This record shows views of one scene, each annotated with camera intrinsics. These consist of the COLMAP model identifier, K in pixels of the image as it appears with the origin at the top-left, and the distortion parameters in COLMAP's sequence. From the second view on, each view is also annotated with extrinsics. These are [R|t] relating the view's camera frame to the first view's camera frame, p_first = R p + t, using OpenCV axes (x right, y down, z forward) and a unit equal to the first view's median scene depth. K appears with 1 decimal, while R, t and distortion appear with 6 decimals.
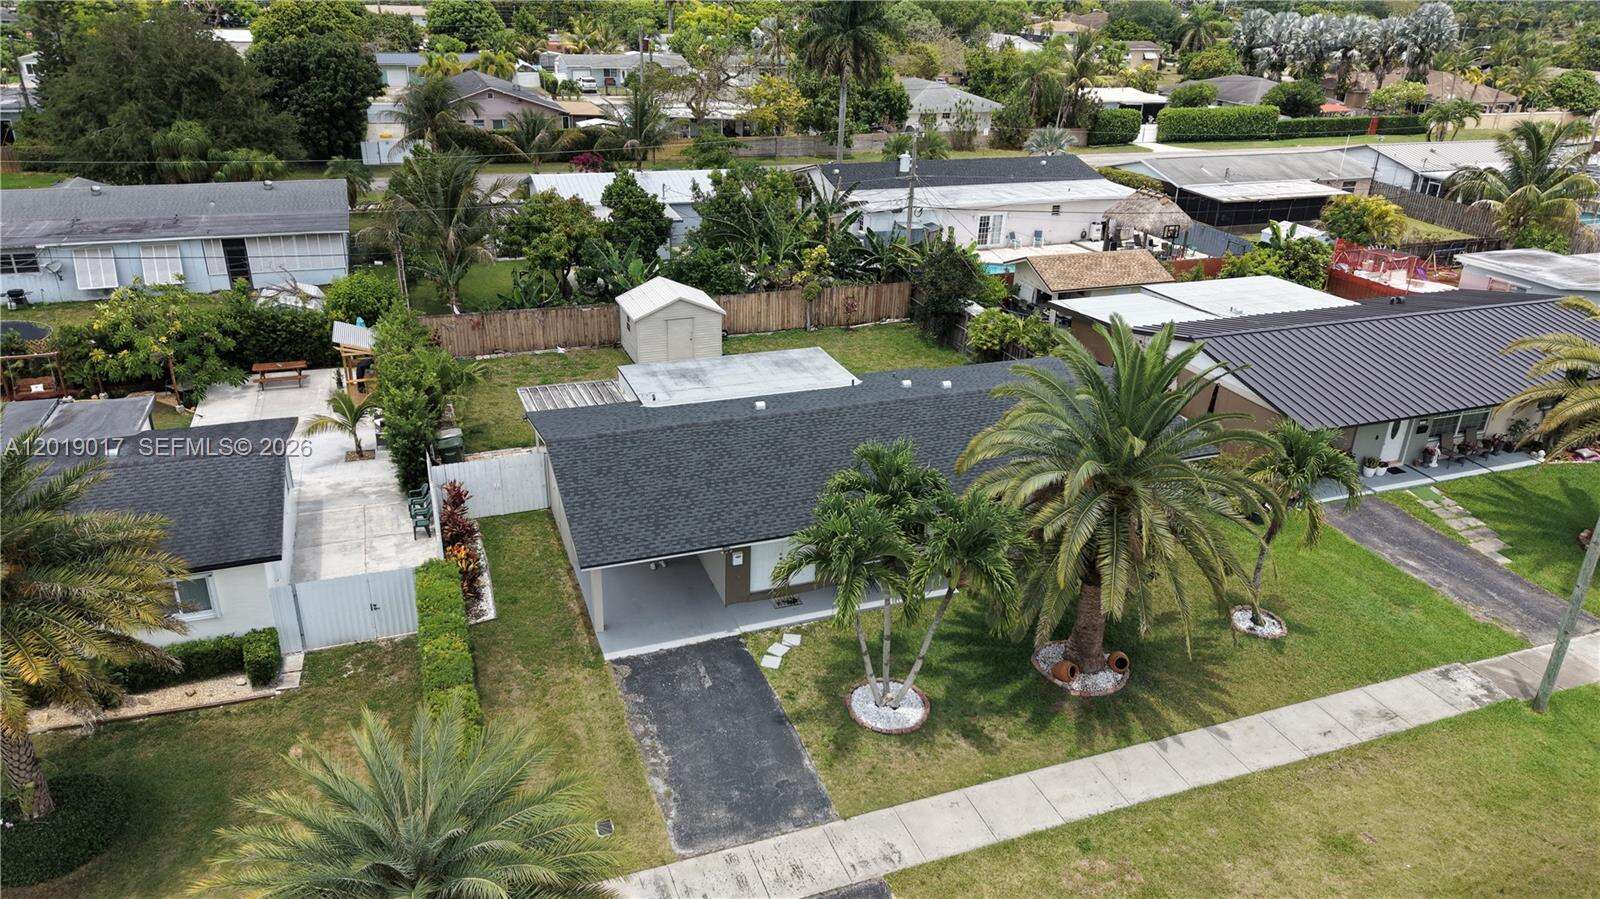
lens RADIAL K [[1066.7, 0, 804.3], [0, 1066.7, 445.0], [0, 0, 1]] dist [0.038281, -0.056096]
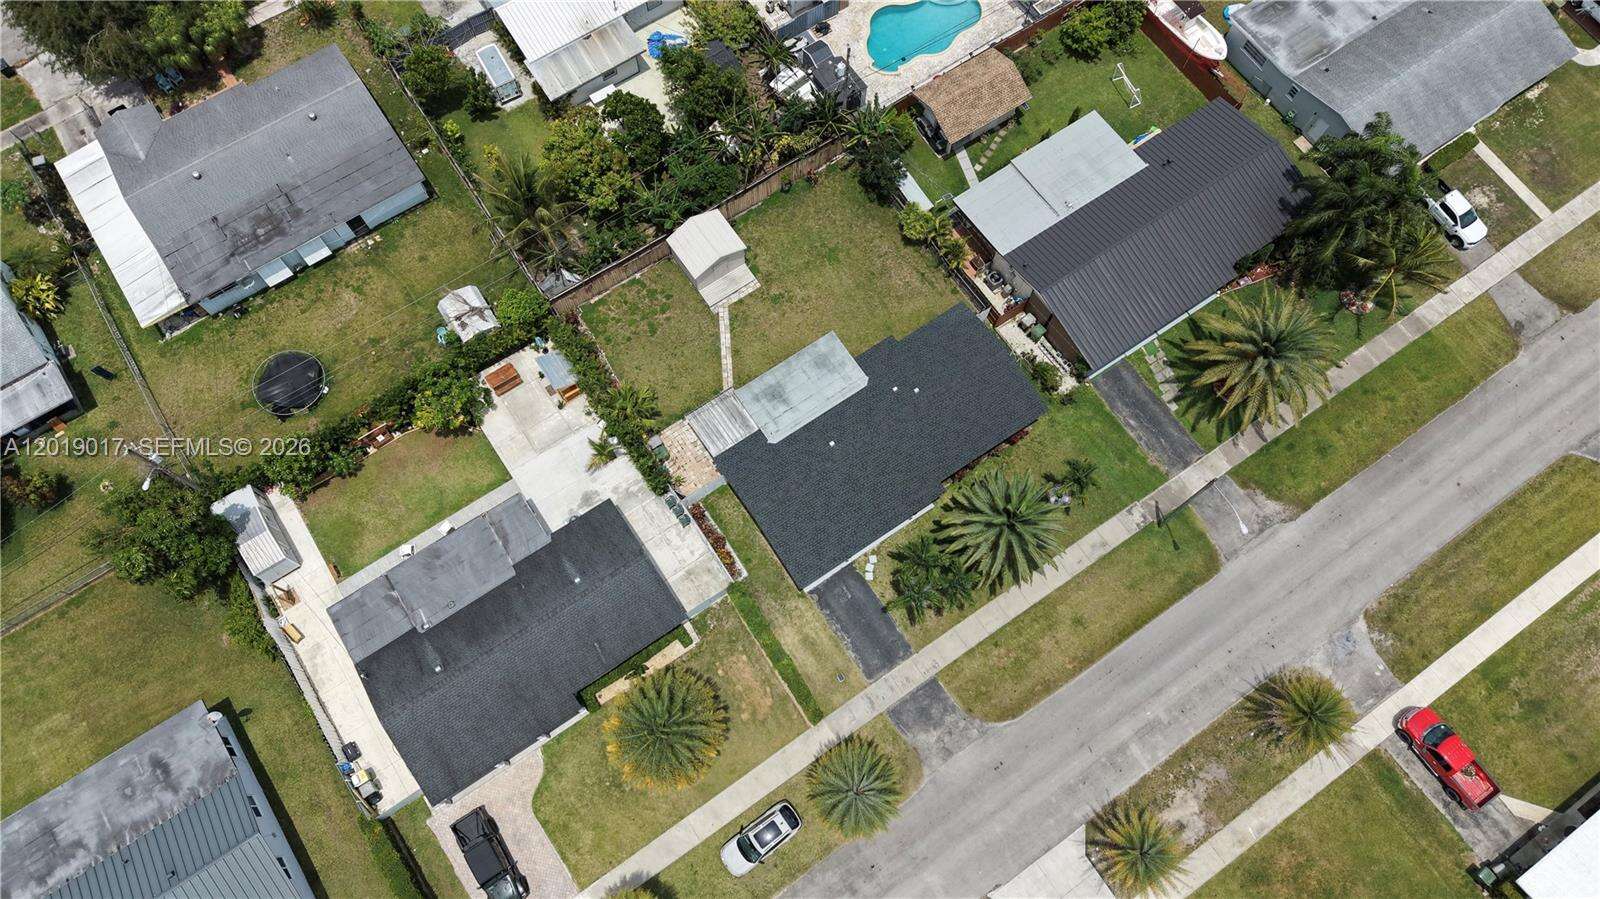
lens RADIAL K [[1076.3, 0, 800.0], [0, 1076.3, 449.5], [0, 0, 1]] dist [0.025685, -0.020697]
pose [[0.973296, -0.222978, 0.054558, -0.190897], [0.110088, 0.661944, 0.741425, -1.372892], [-0.201436, -0.715620, 0.668814, -0.316086]]
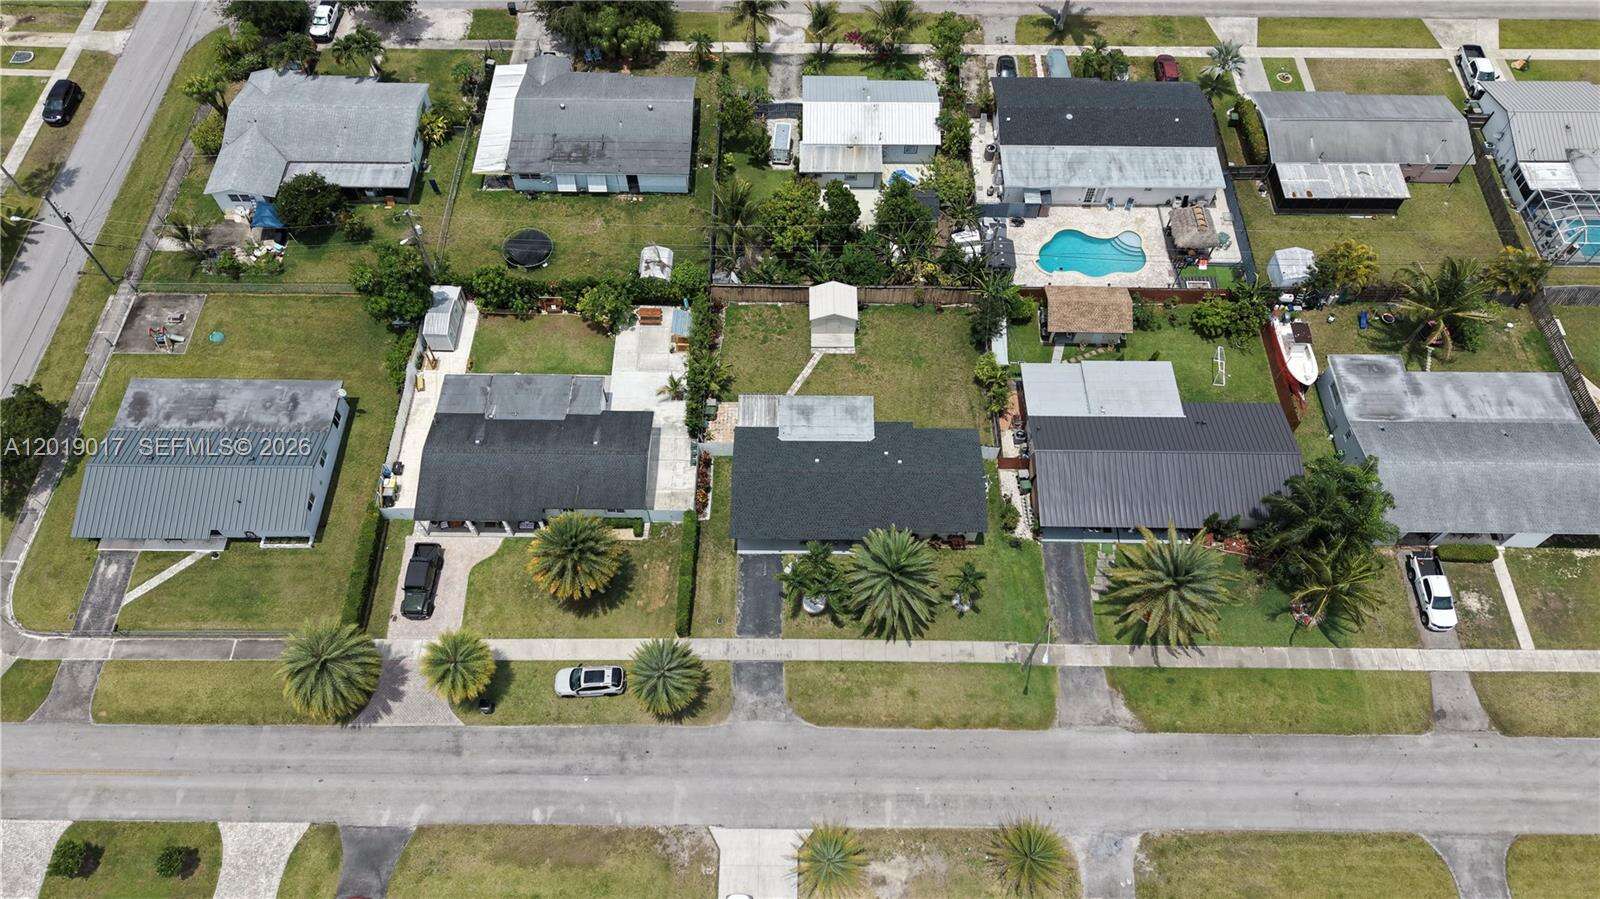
lens RADIAL K [[1069.4, 0, 800.0], [0, 1069.4, 449.5], [0, 0, 1]] dist [0.038679, -0.040563]
pose [[0.931605, 0.298557, -0.207308, 0.389366], [-0.128012, 0.803314, 0.581636, -1.359903], [0.340185, -0.515317, 0.786590, -0.886276]]
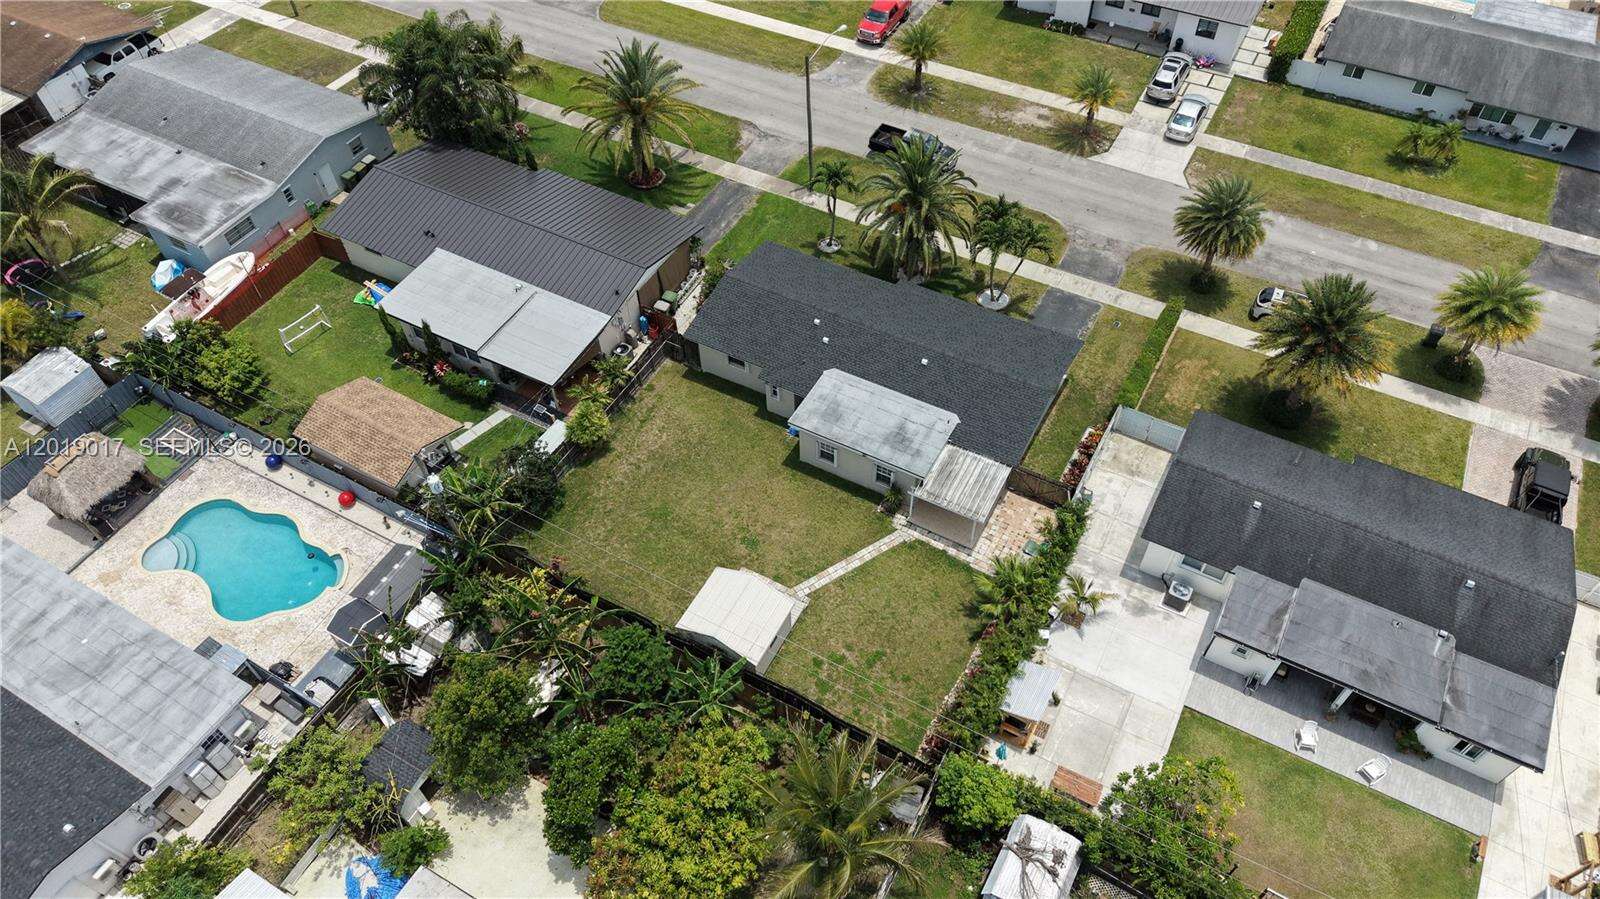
lens RADIAL K [[1069.4, 0, 800.0], [0, 1069.4, 449.5], [0, 0, 1]] dist [0.038679, -0.040563]
pose [[-0.645726, -0.599704, 0.472645, -0.718549], [0.306993, 0.362862, 0.879822, -1.386329], [-0.699137, 0.713223, -0.050205, 1.180913]]
